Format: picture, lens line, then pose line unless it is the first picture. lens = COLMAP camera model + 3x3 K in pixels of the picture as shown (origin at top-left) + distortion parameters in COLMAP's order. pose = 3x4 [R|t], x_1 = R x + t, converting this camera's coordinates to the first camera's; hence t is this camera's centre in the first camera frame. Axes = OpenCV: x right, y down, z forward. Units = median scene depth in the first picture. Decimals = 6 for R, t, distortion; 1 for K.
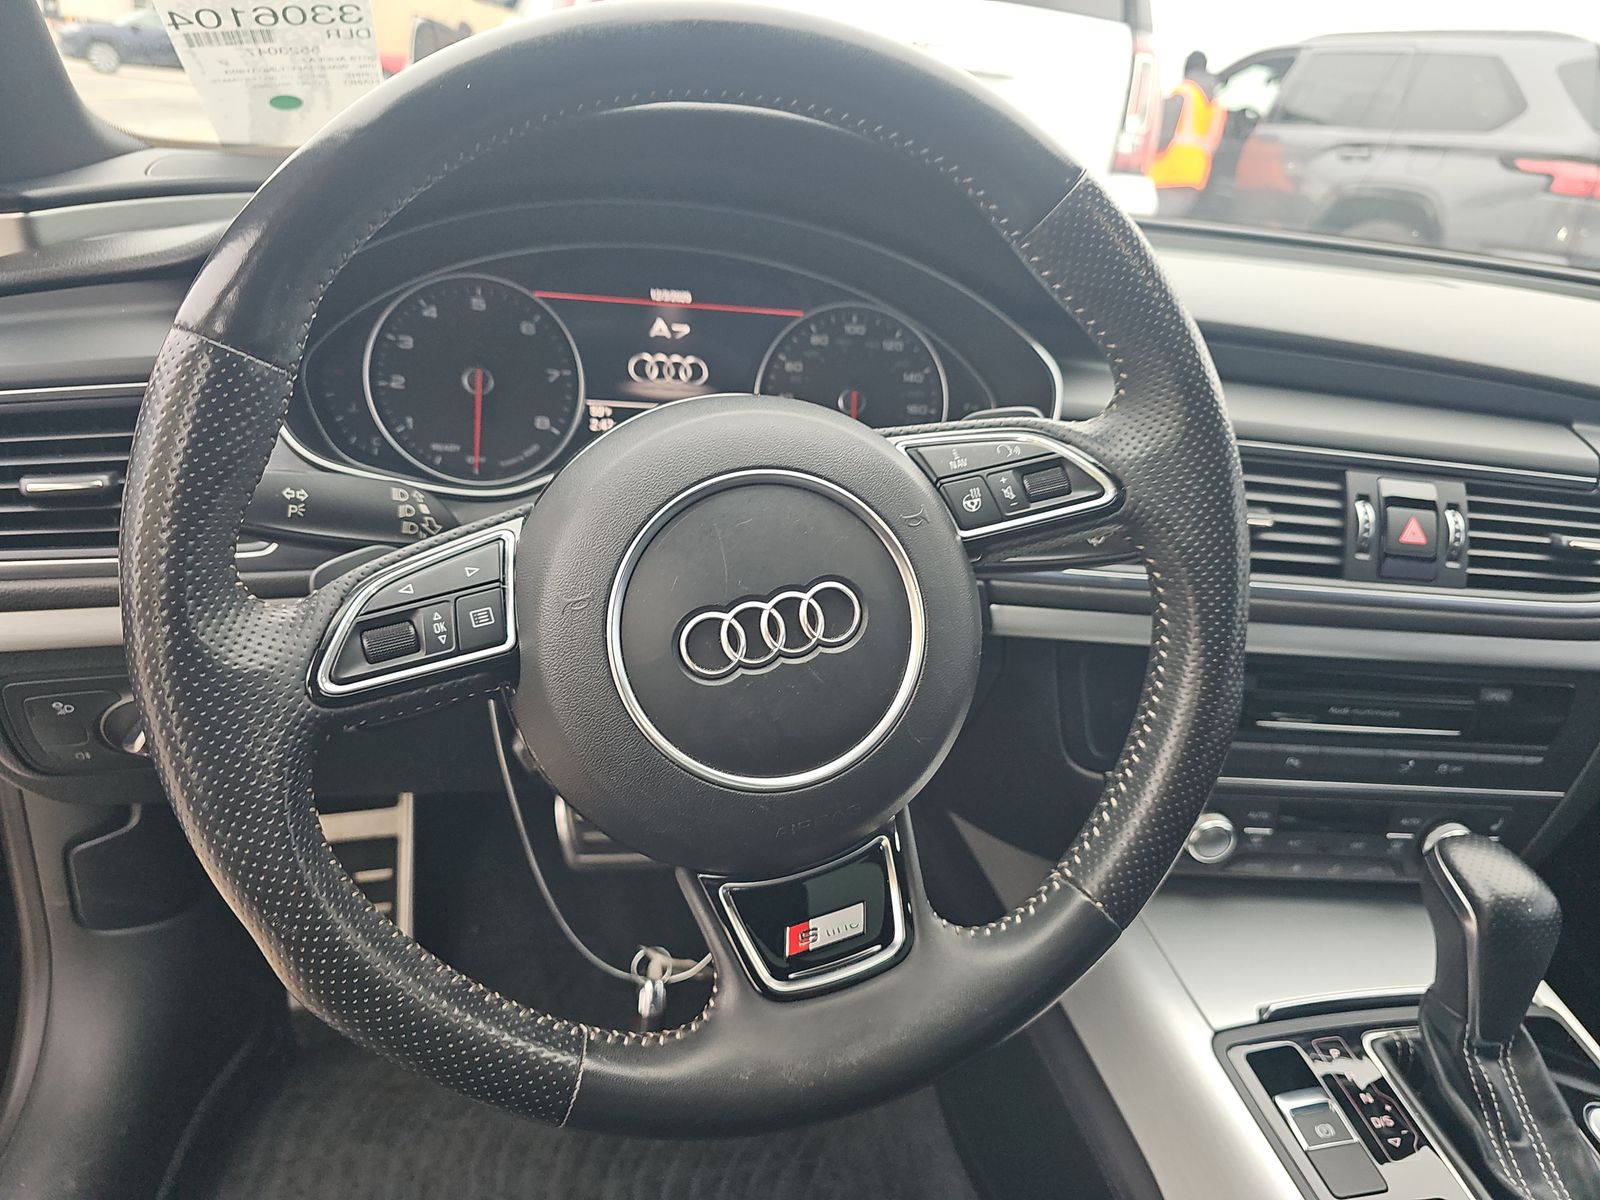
lens RADIAL K [[1078.2, 0, 779.5], [0, 1078.2, 570.5], [0, 0, 1]] dist [0.053225, -0.047292]
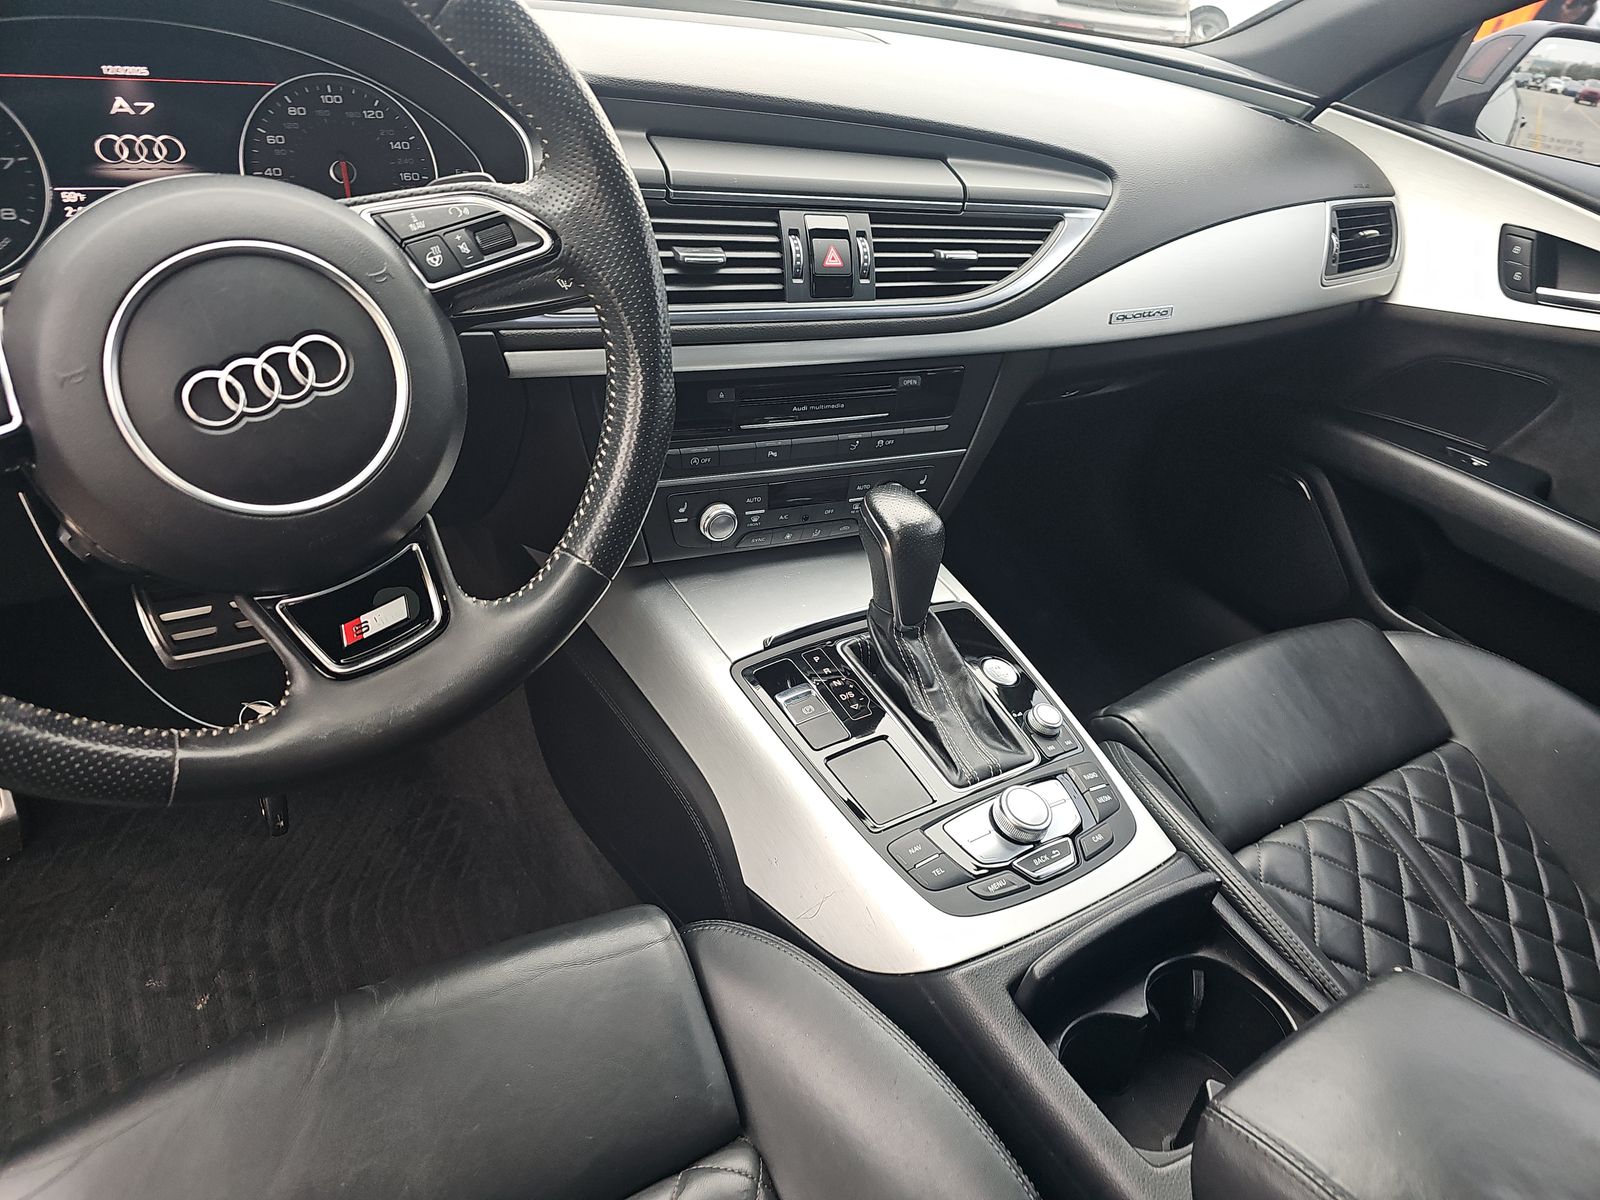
lens RADIAL K [[1078.2, 0, 779.5], [0, 1078.2, 570.5], [0, 0, 1]] dist [0.053225, -0.047292]
pose [[0.932602, -0.176512, 0.314796, 0.066246], [0.107719, 0.968618, 0.224000, 0.030551], [-0.344456, -0.174993, 0.922349, -0.219254]]
